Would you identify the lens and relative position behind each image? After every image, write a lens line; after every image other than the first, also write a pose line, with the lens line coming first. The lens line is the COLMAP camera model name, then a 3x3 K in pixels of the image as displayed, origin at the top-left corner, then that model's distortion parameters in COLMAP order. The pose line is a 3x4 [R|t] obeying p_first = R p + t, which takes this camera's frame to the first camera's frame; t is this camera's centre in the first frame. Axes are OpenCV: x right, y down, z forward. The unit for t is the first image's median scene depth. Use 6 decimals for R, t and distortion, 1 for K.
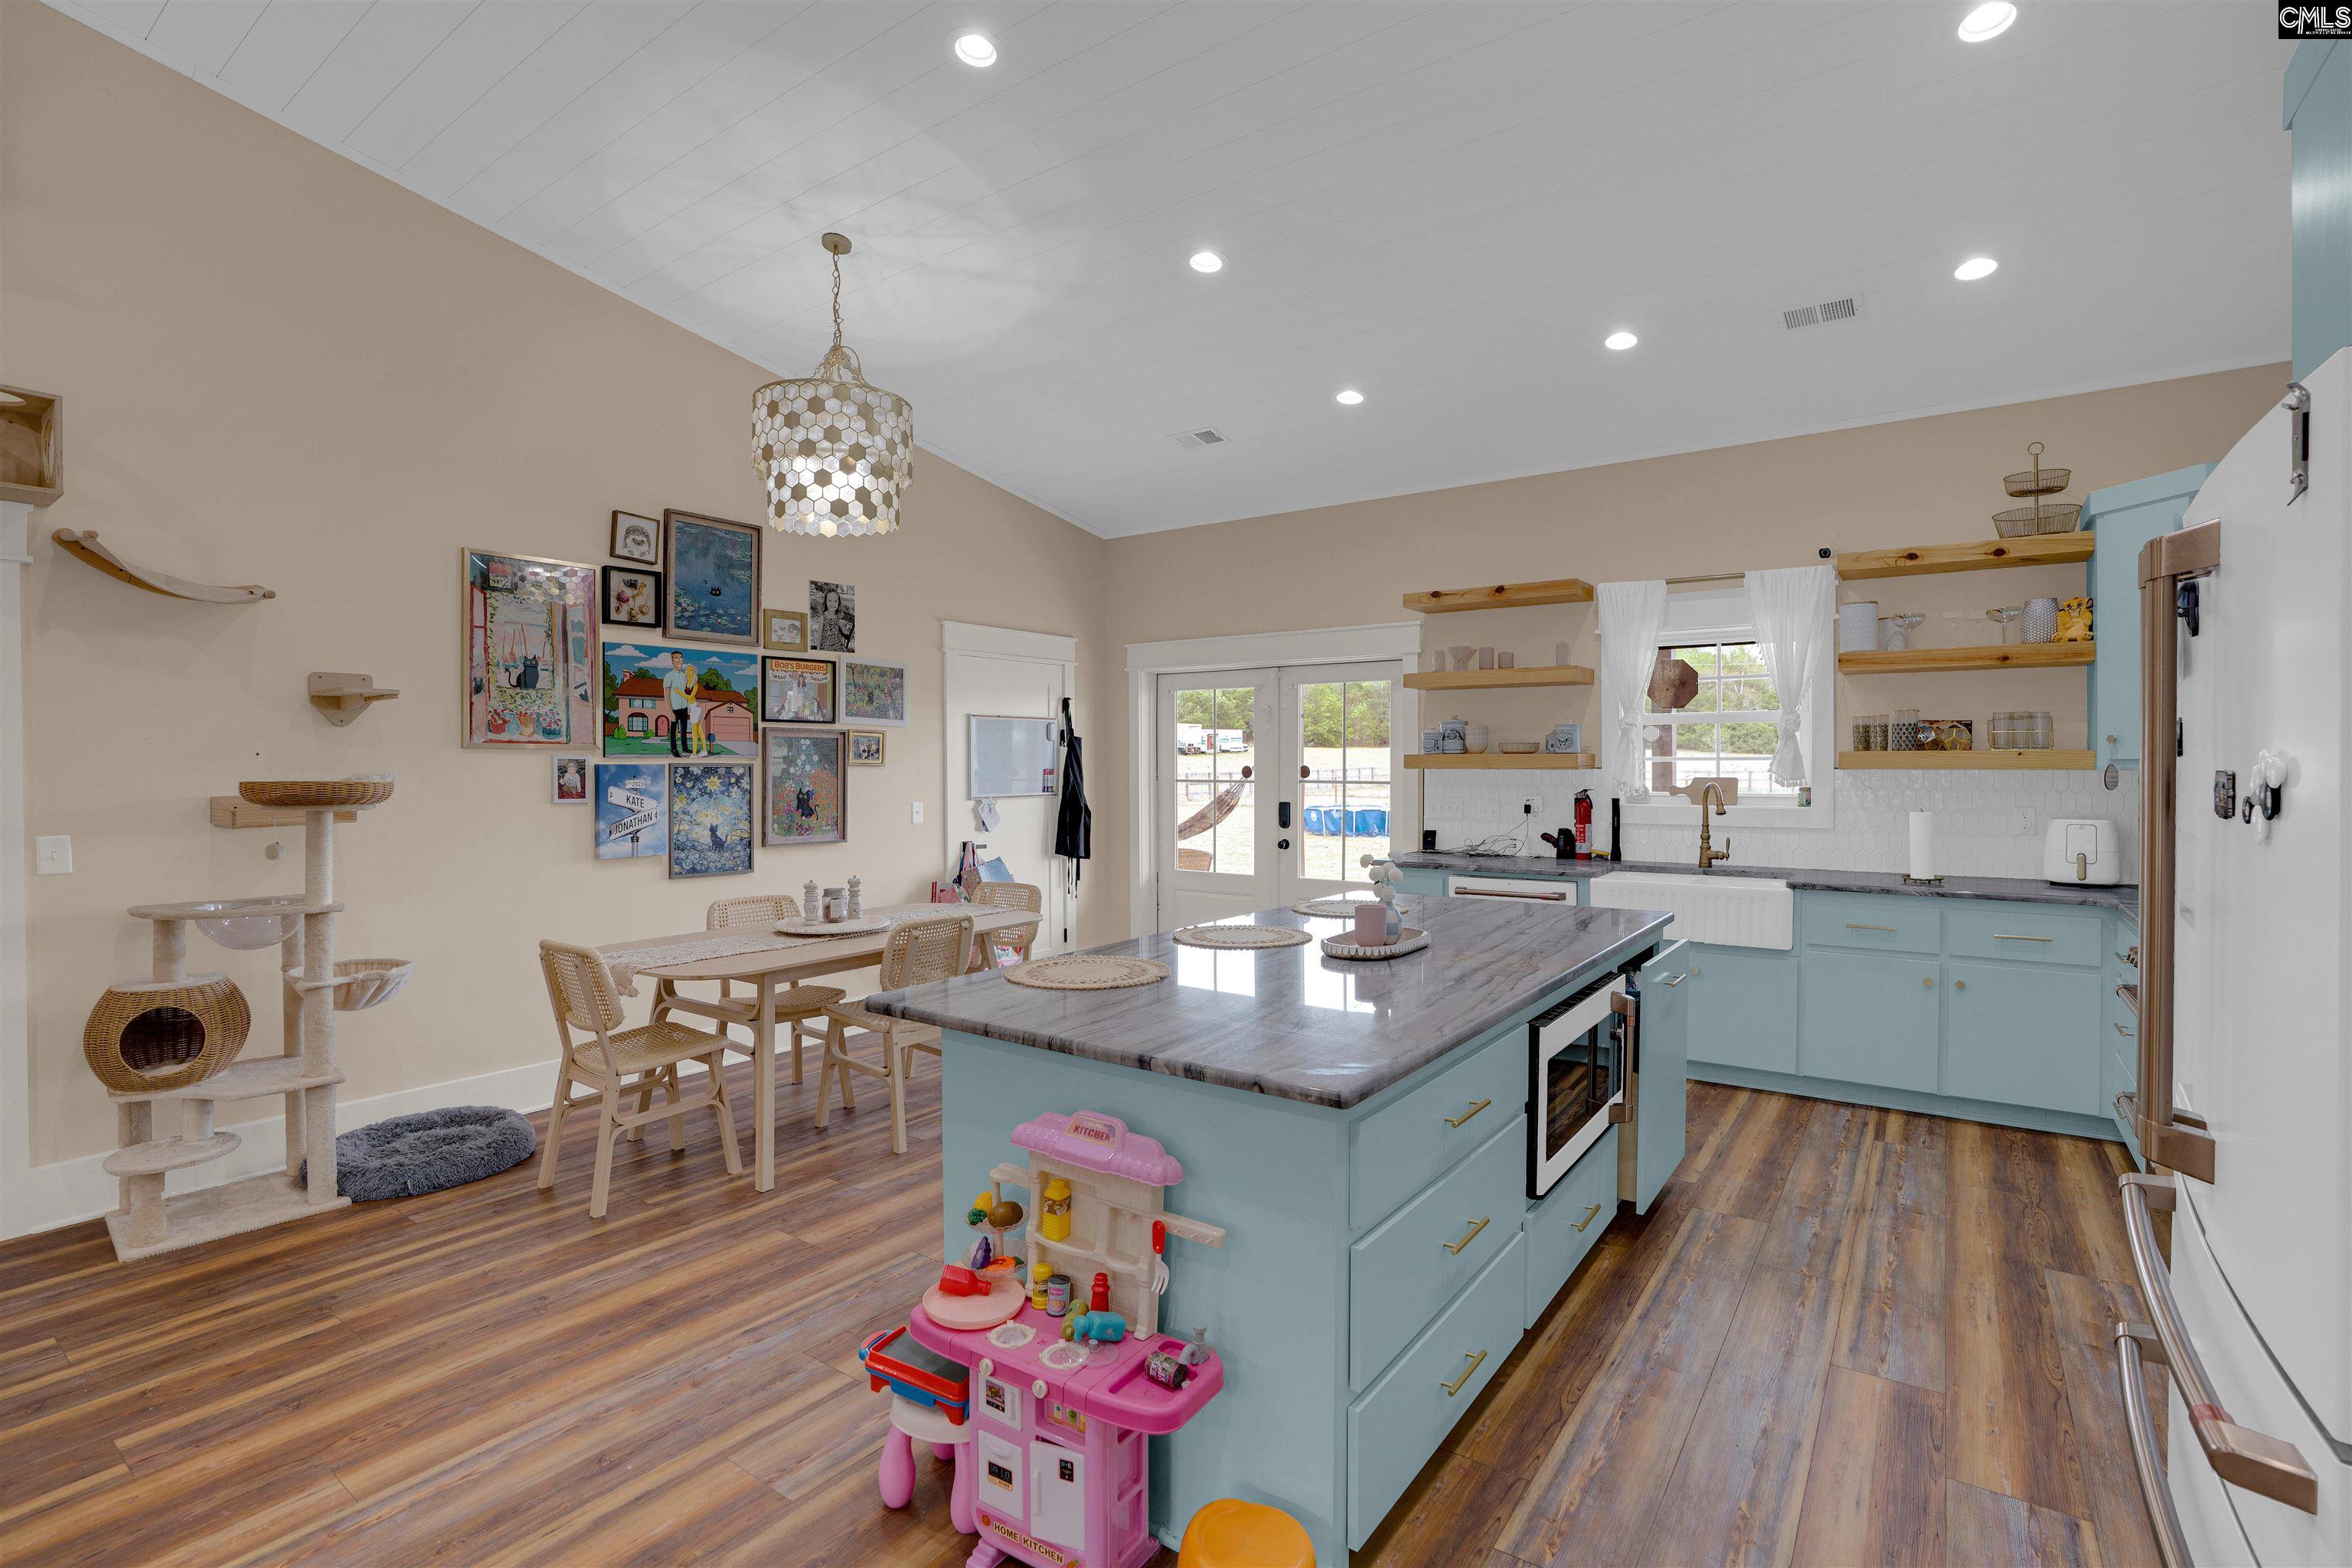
lens RADIAL K [[1094.9, 0, 1185.7], [0, 1094.9, 767.0], [0, 0, 1]] dist [-0.072903, 0.028847]
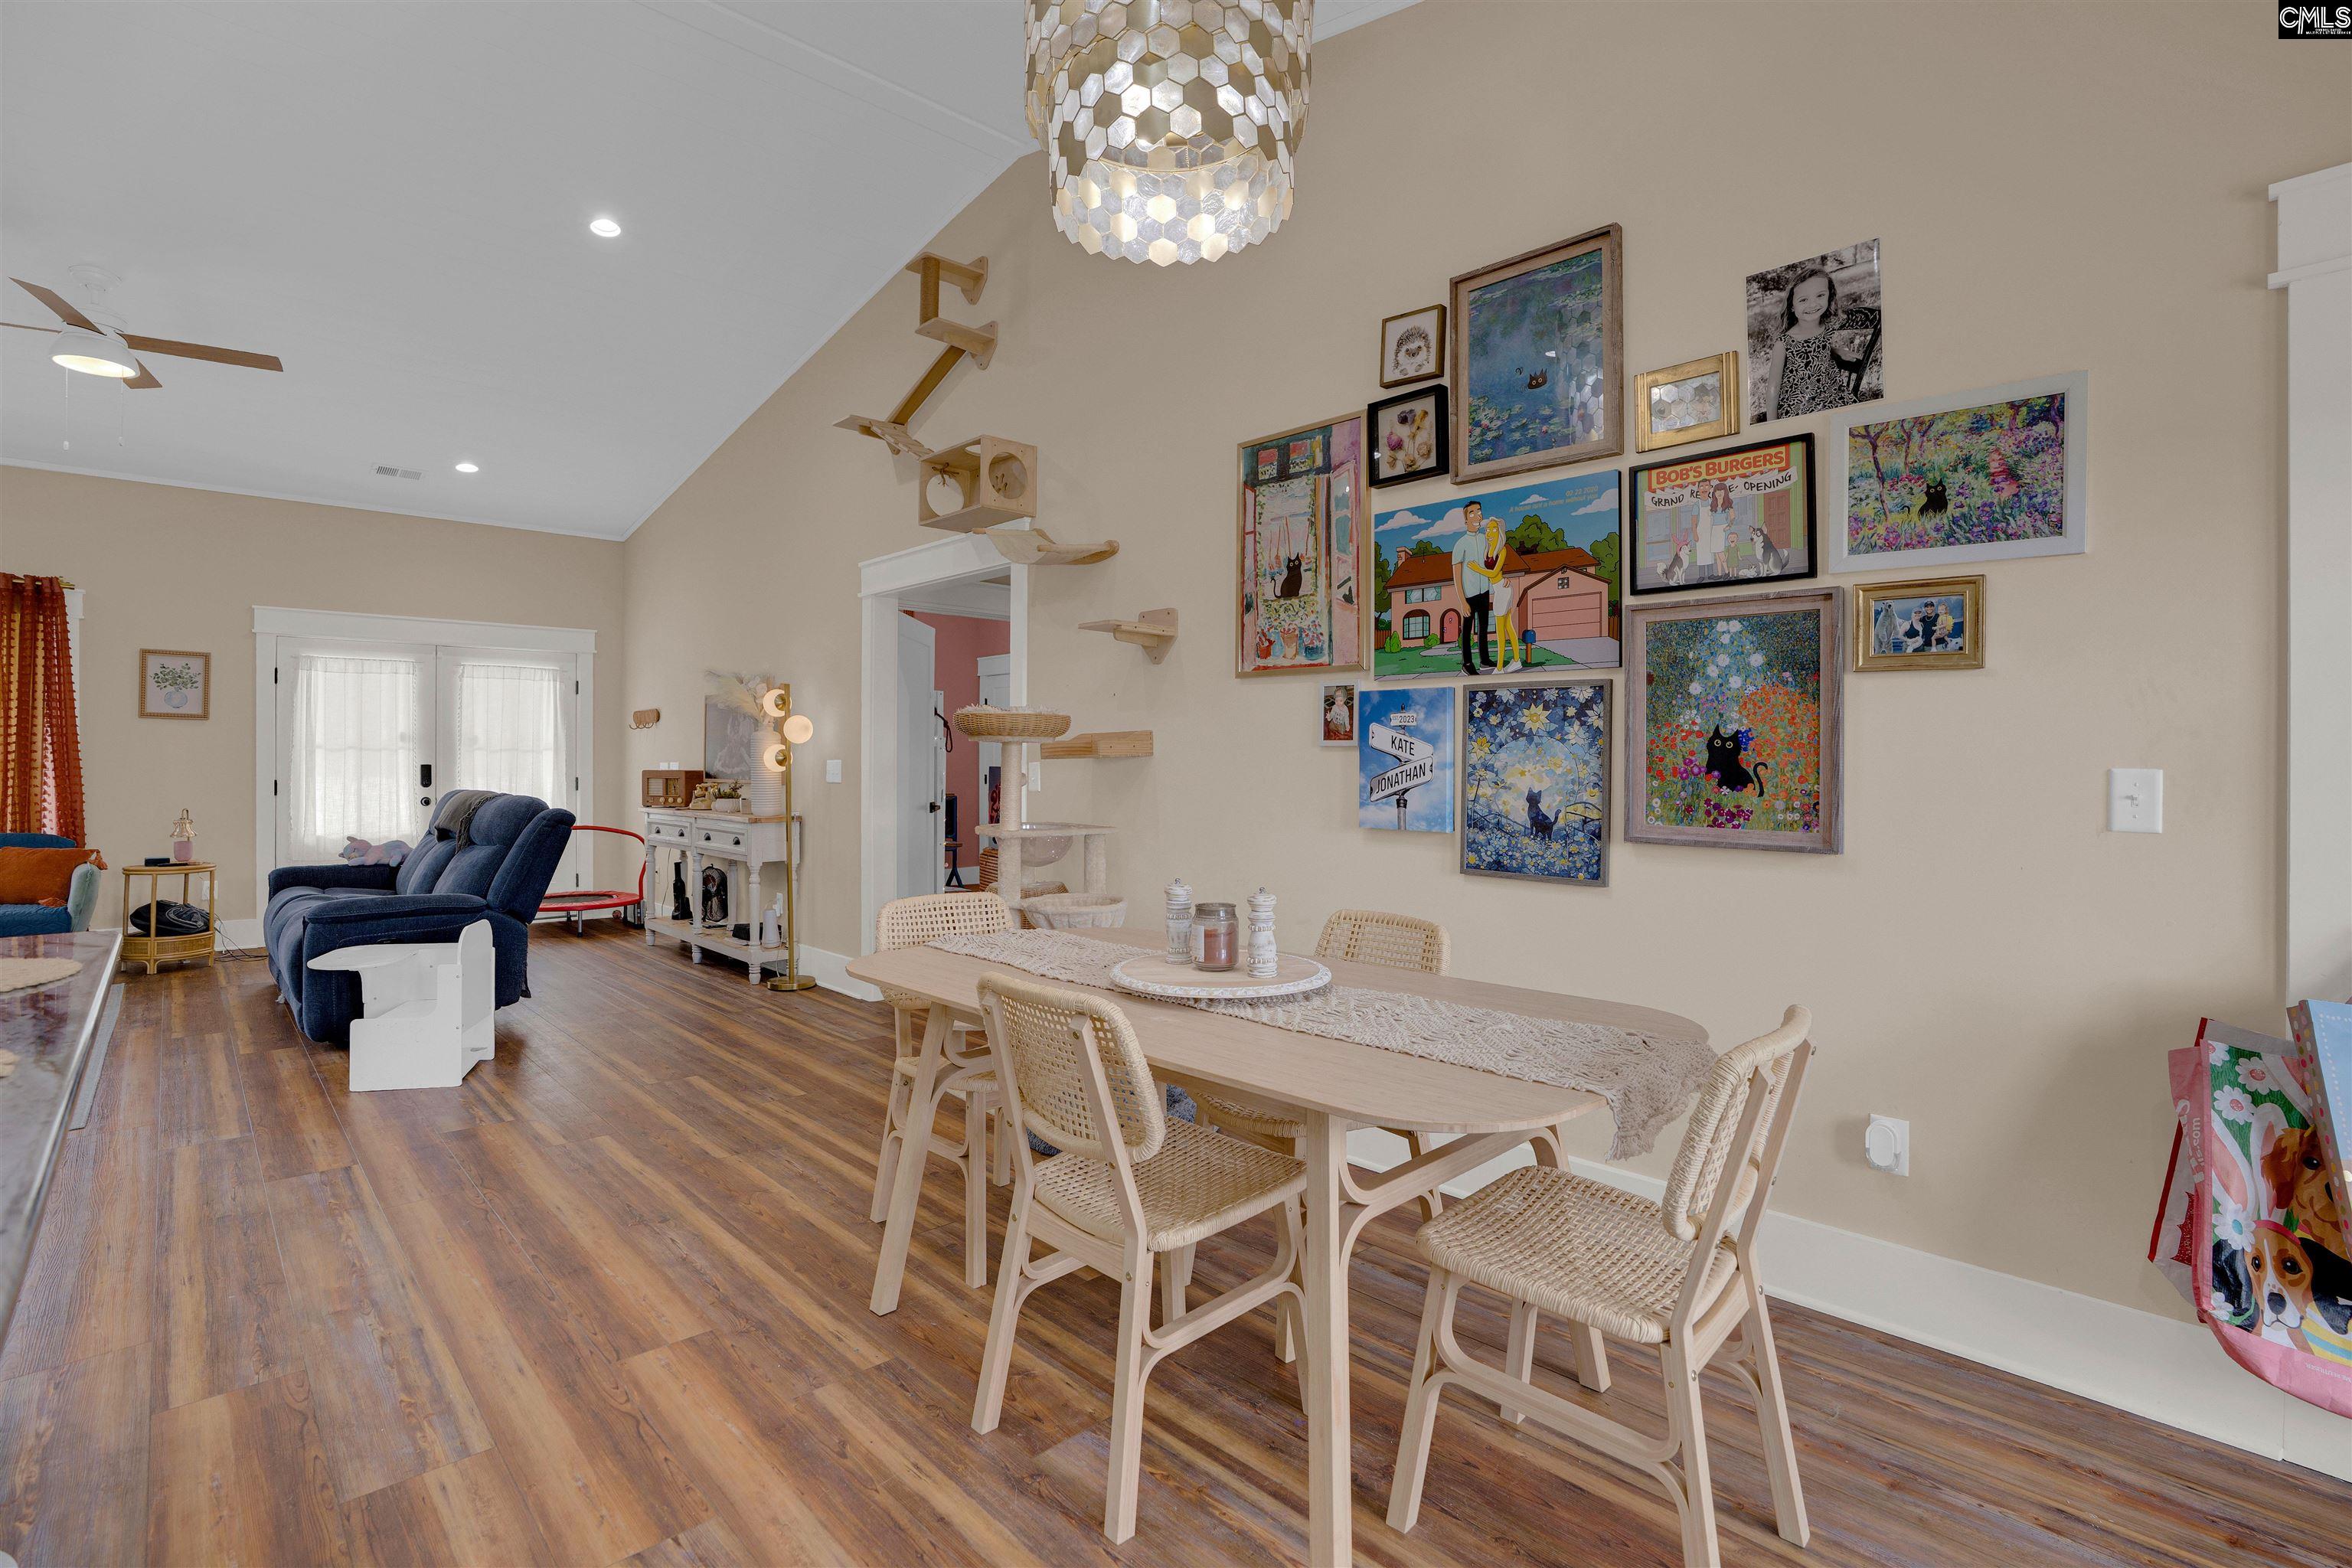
lens RADIAL K [[1094.9, 0, 1185.7], [0, 1094.9, 767.0], [0, 0, 1]] dist [-0.072903, 0.028847]
pose [[-0.180715, 0.009144, -0.983493, 0.168469], [-0.005088, 0.999935, 0.010232, 0.038884], [0.983522, 0.006853, -0.180657, 0.990637]]
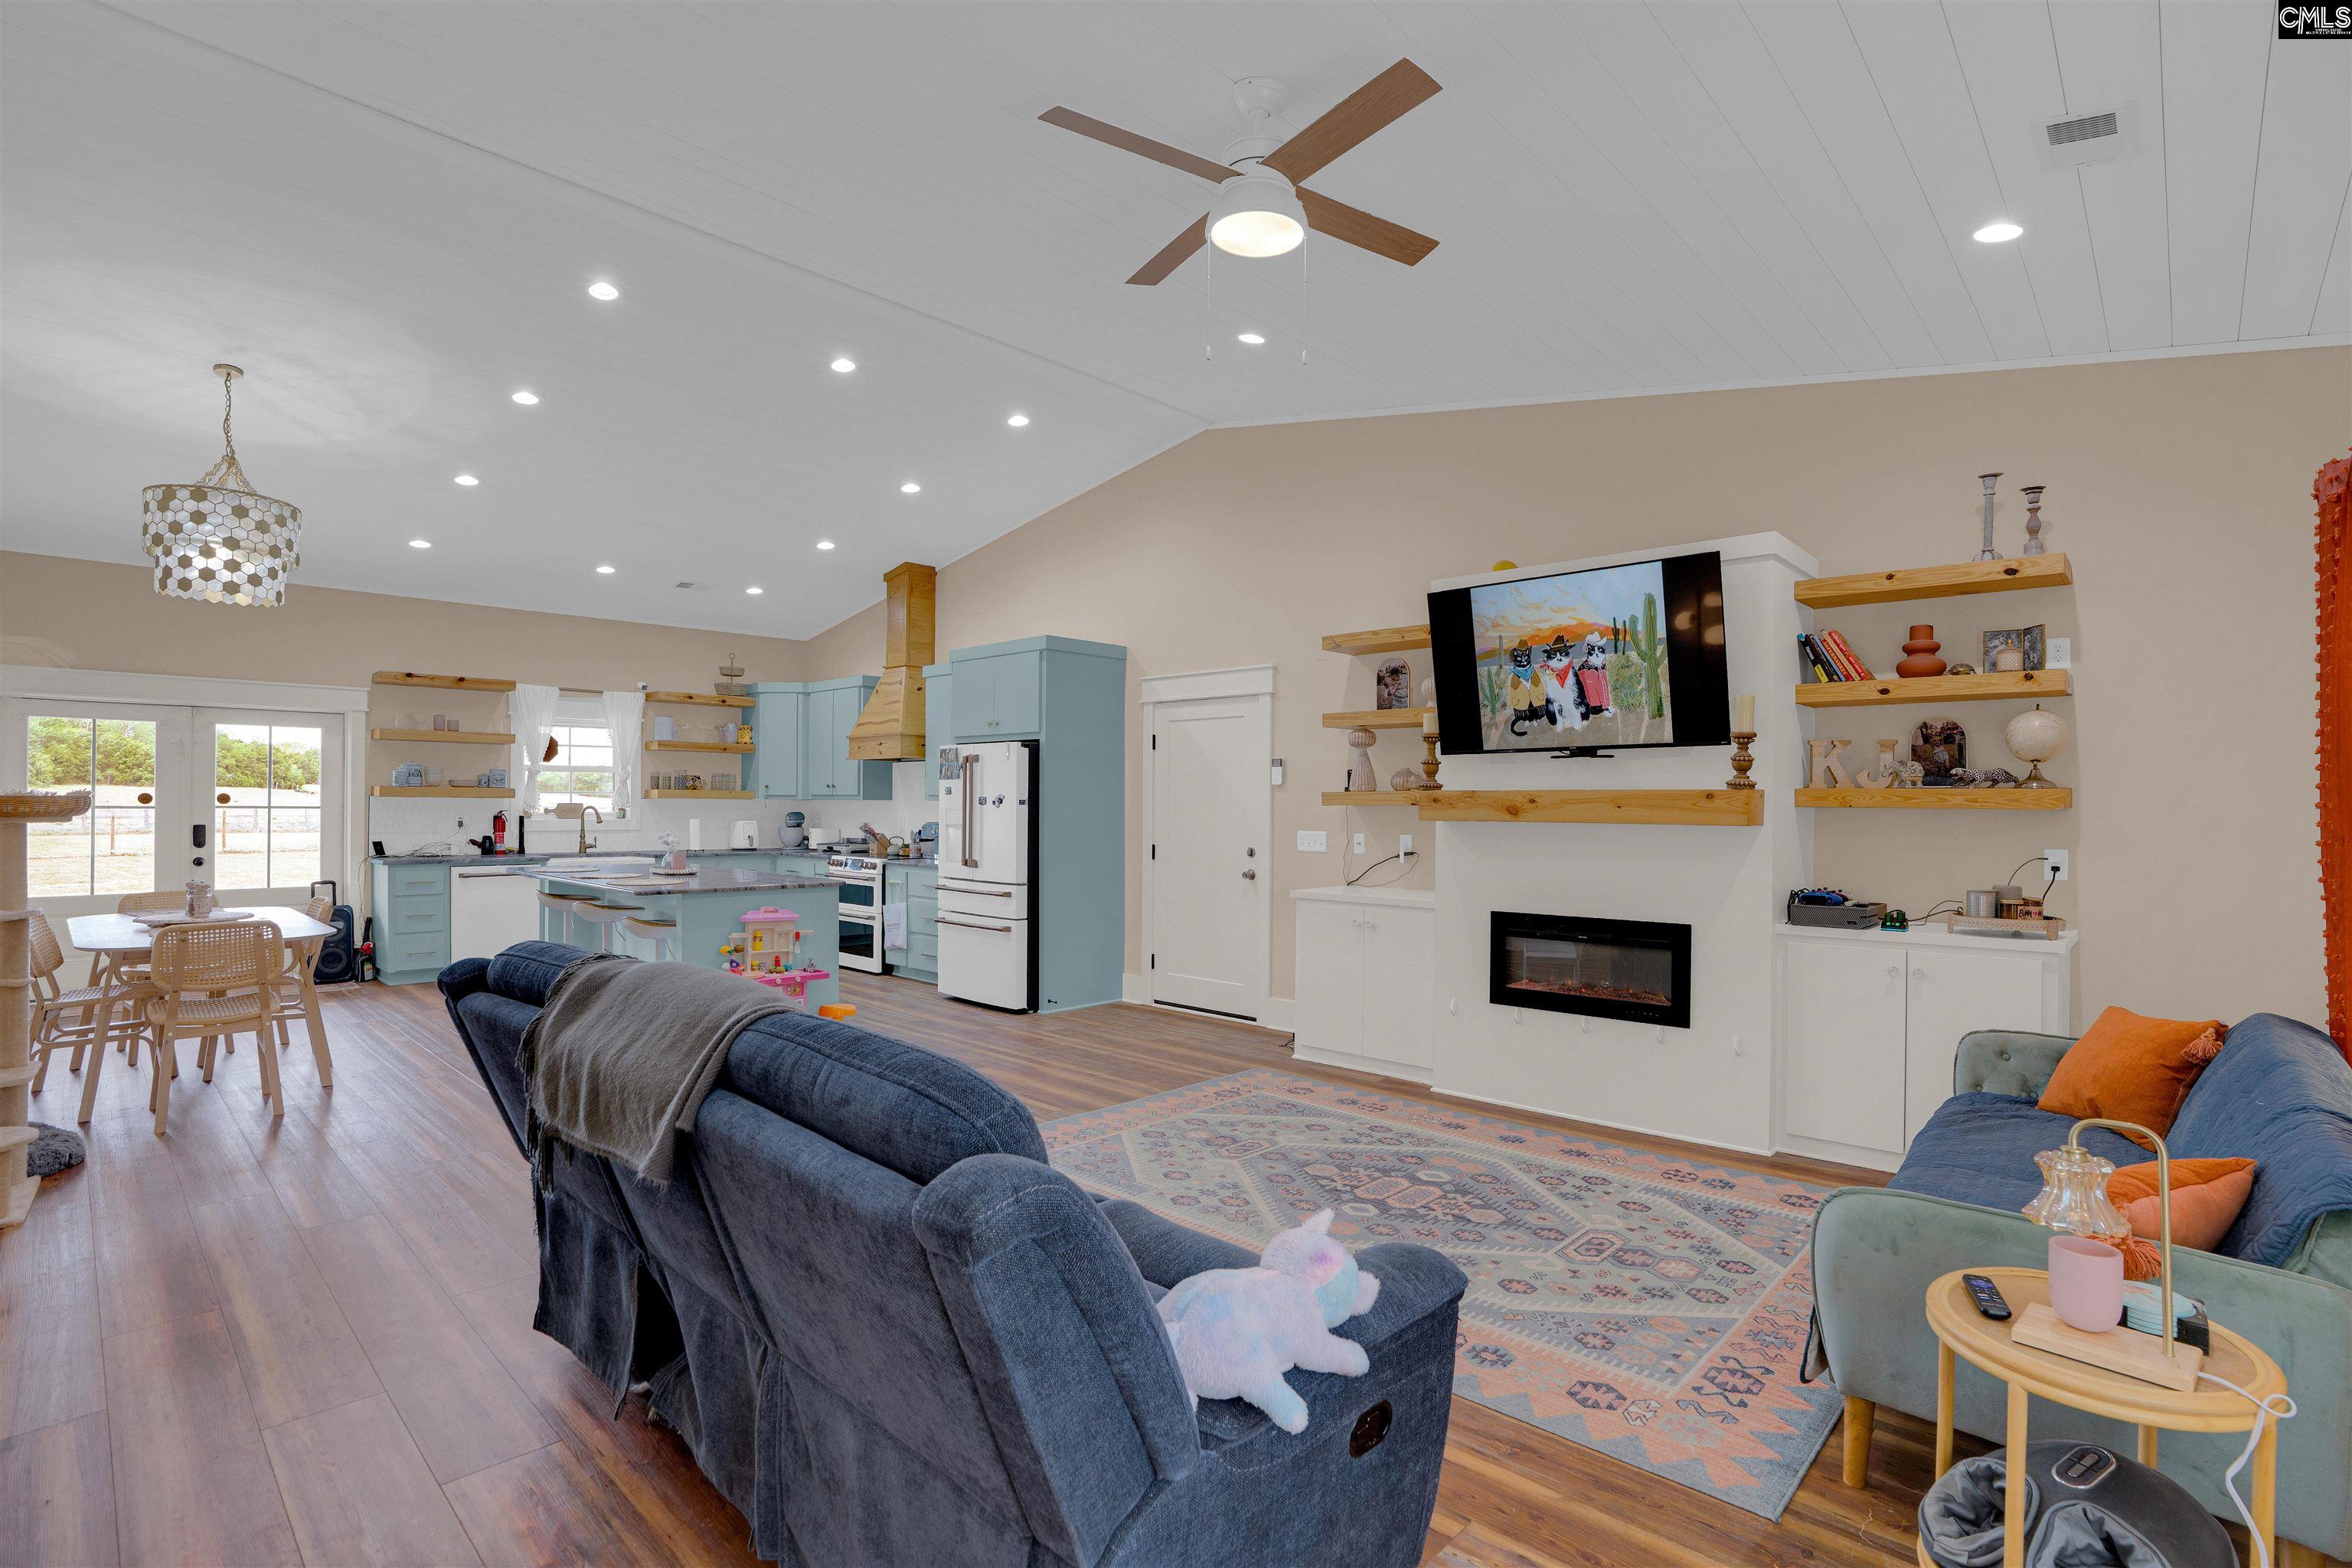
lens RADIAL K [[1105.6, 0, 1187.6], [0, 1105.6, 806.5], [0, 0, 1]] dist [-0.072762, 0.029279]
pose [[0.130904, 0.001428, 0.991394, -1.257206], [-0.002873, 0.999995, -0.001061, 0.015648], [-0.991391, -0.002709, 0.130907, -0.245876]]
